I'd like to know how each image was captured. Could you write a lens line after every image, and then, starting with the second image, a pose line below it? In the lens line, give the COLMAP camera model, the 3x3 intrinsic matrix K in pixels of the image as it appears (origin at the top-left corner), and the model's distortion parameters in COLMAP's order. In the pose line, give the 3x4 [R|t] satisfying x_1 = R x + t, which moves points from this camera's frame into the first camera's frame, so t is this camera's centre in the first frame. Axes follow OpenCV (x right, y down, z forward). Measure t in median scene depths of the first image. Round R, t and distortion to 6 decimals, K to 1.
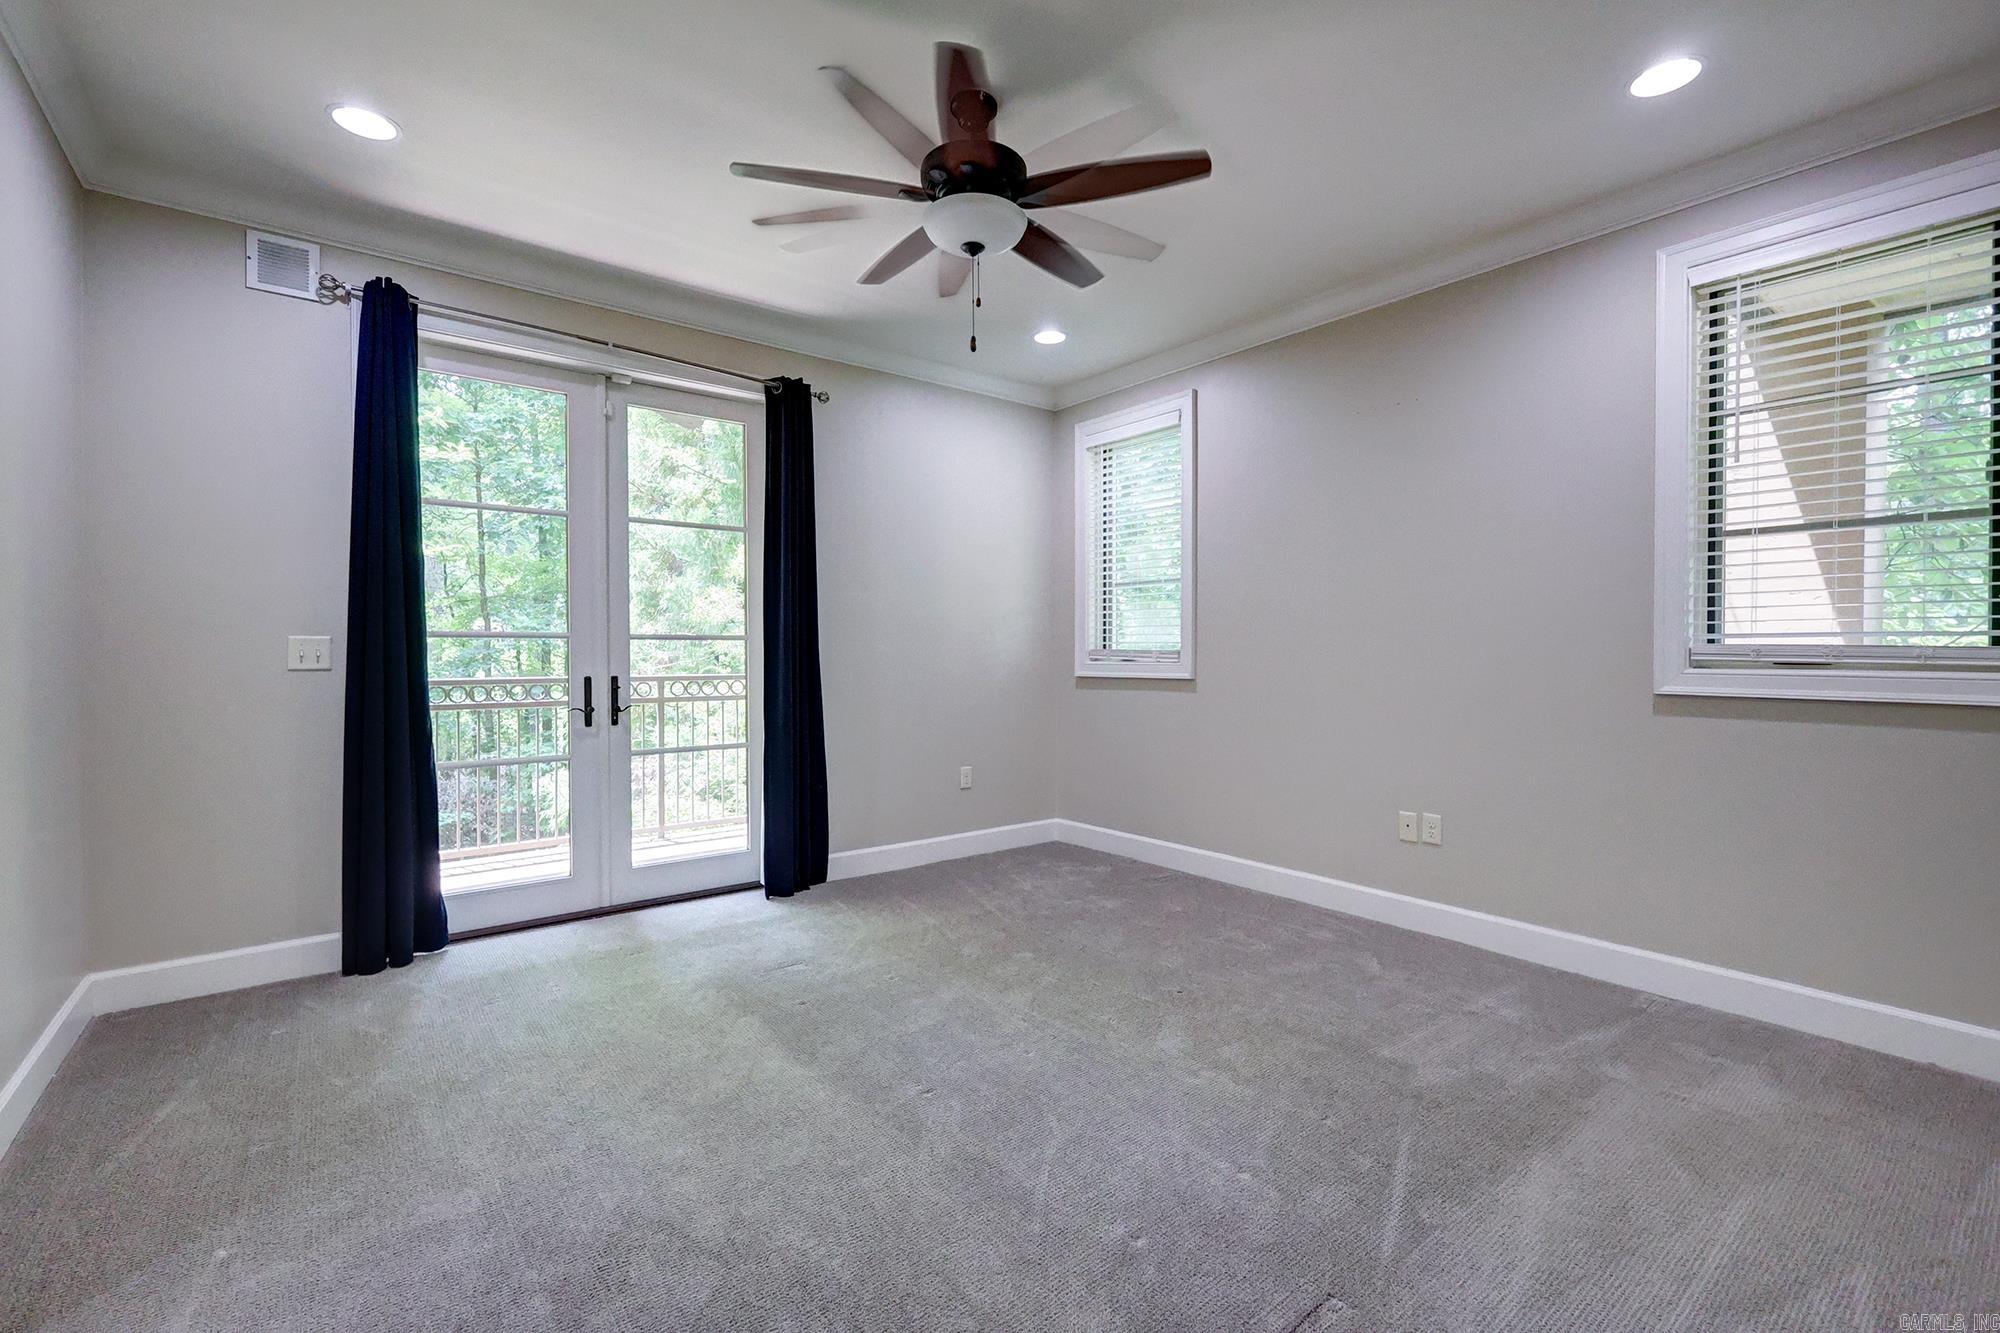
lens RADIAL K [[867.6, 0, 1000.0], [0, 867.6, 666.5], [0, 0, 1]] dist [0.000264, -0.000097]
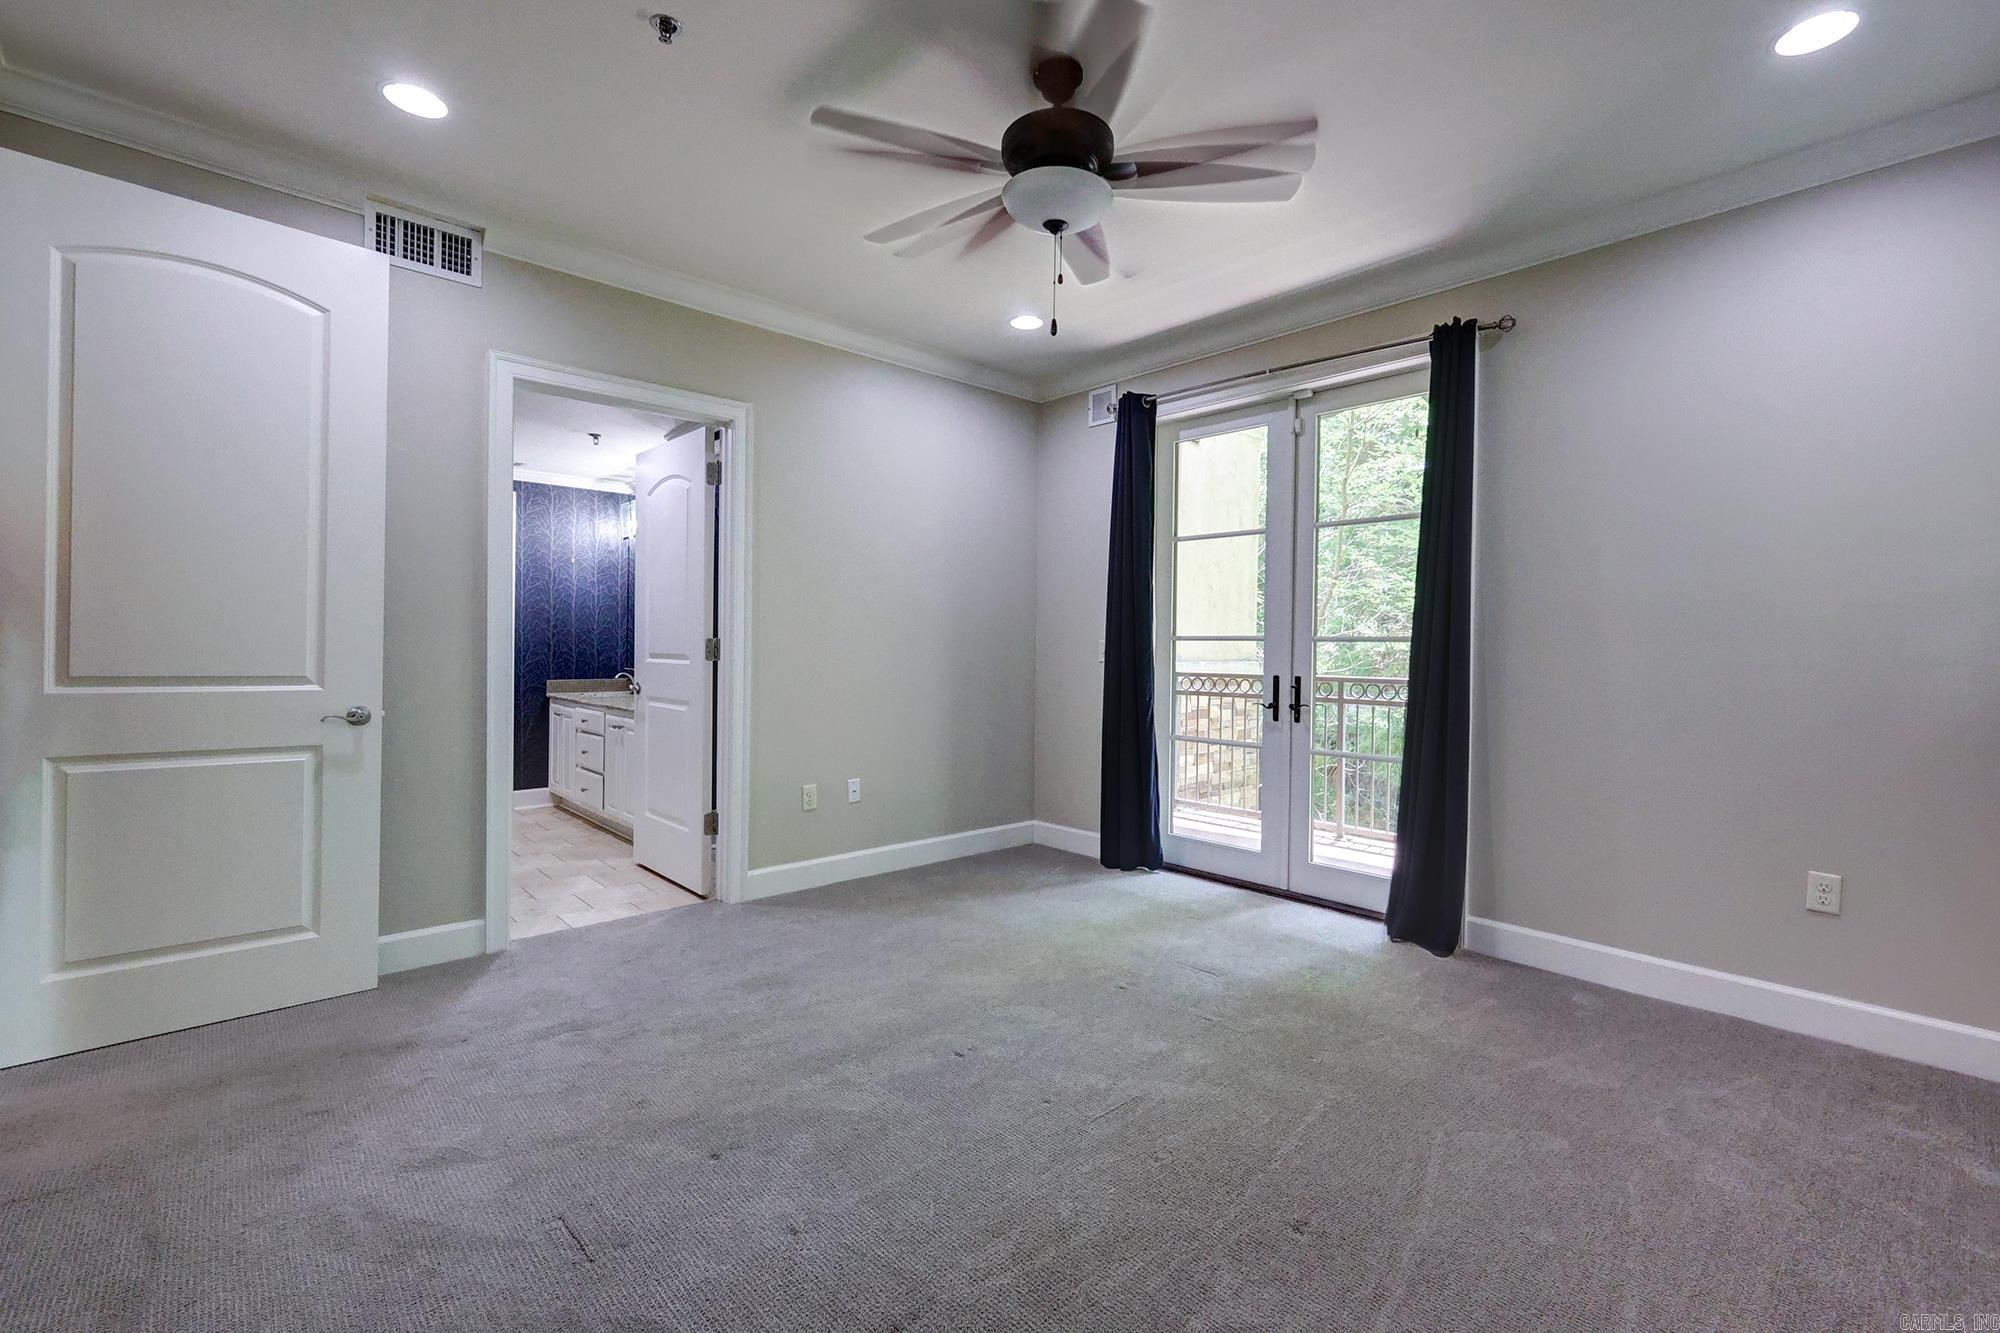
lens RADIAL K [[858.4, 0, 1001.5], [0, 858.4, 651.3], [0, 0, 1]] dist [0.000363, -0.000018]
pose [[0.083774, 0.004790, -0.996473, 0.607690], [-0.033217, 0.999446, 0.002011, -0.008722], [0.995931, 0.032932, 0.083887, 0.585231]]
